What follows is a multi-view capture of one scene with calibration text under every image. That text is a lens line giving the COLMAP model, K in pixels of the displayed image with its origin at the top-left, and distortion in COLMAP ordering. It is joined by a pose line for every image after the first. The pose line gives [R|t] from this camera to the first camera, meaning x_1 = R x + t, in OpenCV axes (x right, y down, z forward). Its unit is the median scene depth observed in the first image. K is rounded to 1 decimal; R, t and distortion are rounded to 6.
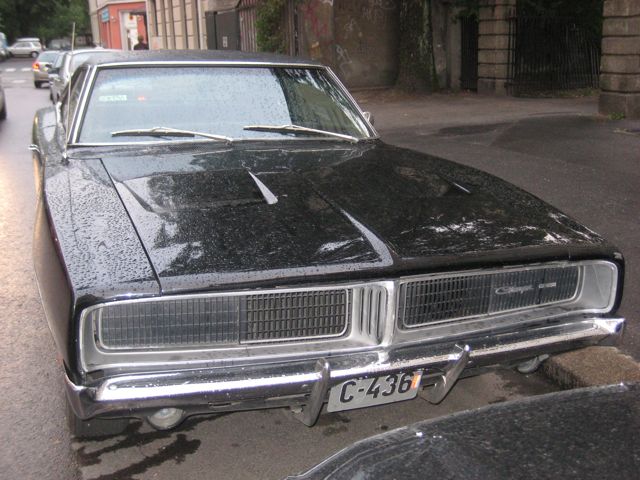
lens RADIAL K [[757.1, 0, 320.0], [0, 757.1, 240.0], [0, 0, 1]] dist [-0.156625, 0.213430]
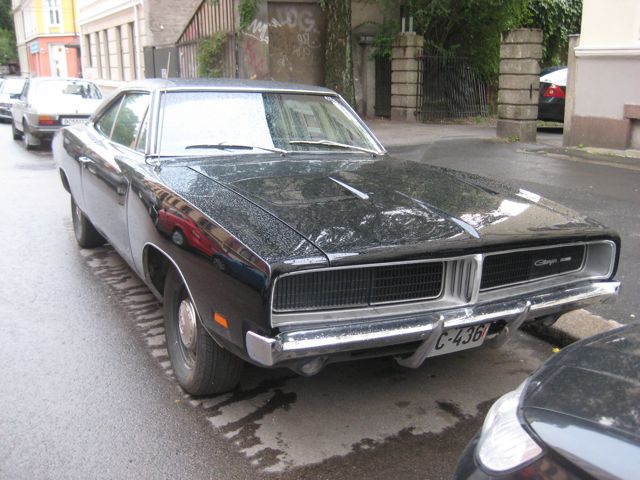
lens RADIAL K [[667.7, 0, 320.0], [0, 667.7, 240.0], [0, 0, 1]] dist [-0.155517, 0.203642]
pose [[0.988643, -0.015402, 0.149491, -0.210945], [0.017648, 0.999750, -0.013706, 0.023705], [-0.149243, 0.016189, 0.988668, -0.068976]]
